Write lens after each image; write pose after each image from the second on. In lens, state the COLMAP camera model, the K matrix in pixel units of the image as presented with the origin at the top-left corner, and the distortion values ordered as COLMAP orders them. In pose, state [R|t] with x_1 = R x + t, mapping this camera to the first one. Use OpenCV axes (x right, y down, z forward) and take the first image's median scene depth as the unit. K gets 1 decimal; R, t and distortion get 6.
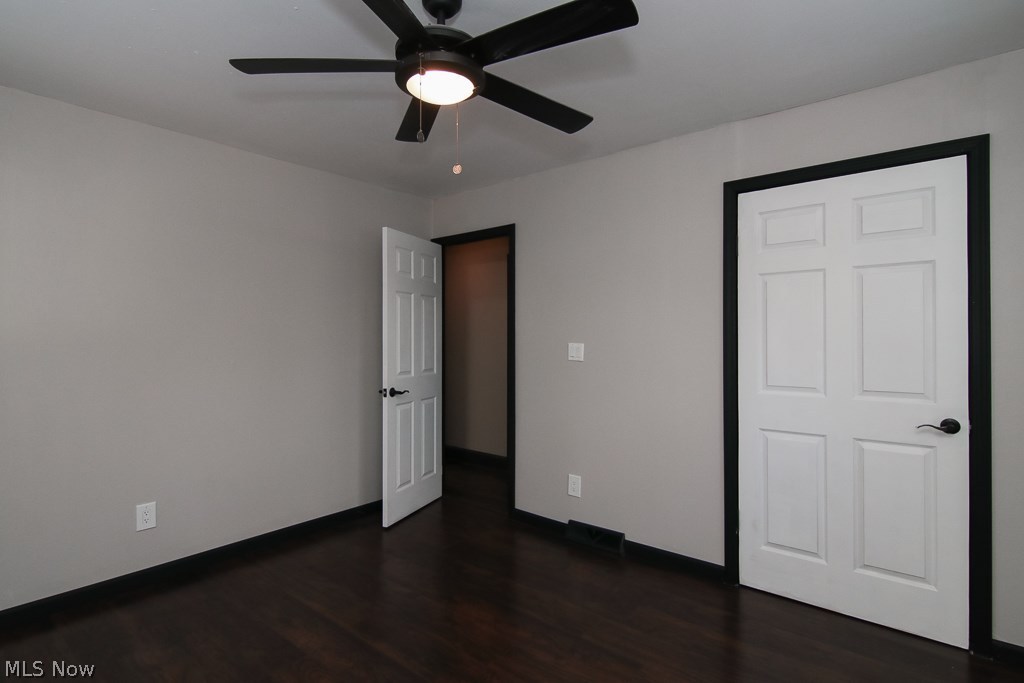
lens RADIAL K [[526.8, 0, 511.9], [0, 526.8, 335.6], [0, 0, 1]] dist [-0.030848, -0.000870]
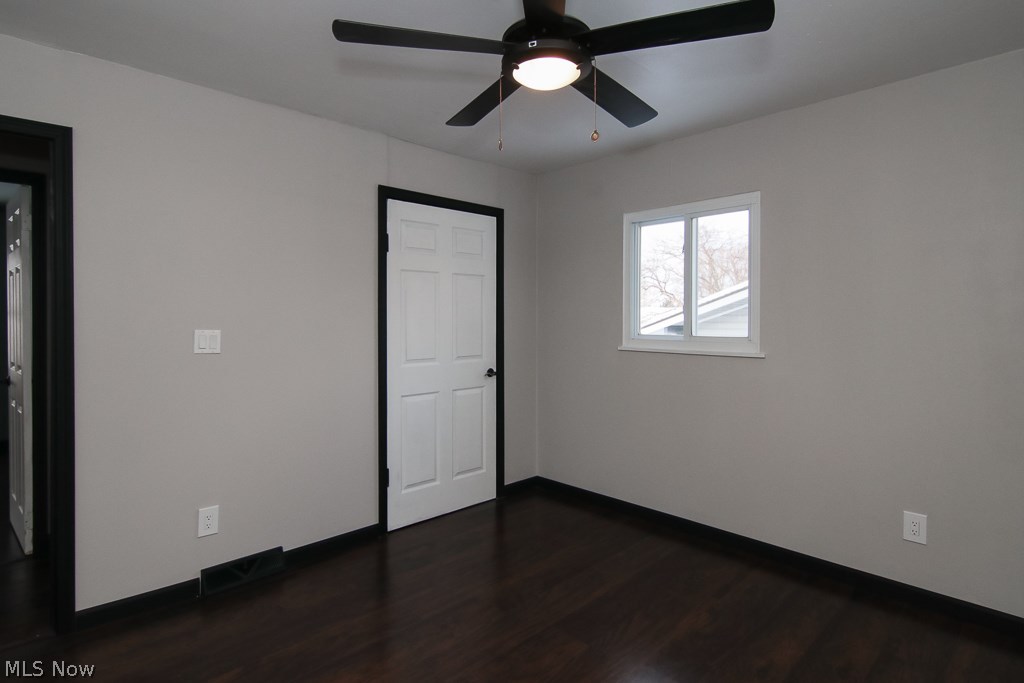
lens RADIAL K [[530.2, 0, 511.9], [0, 530.2, 322.6], [0, 0, 1]] dist [-0.001998, -0.000531]
pose [[0.089974, -0.004061, 0.995936, -0.742948], [-0.001992, 0.999989, 0.004257, 0.000577], [-0.995942, -0.002367, 0.089965, 0.633002]]
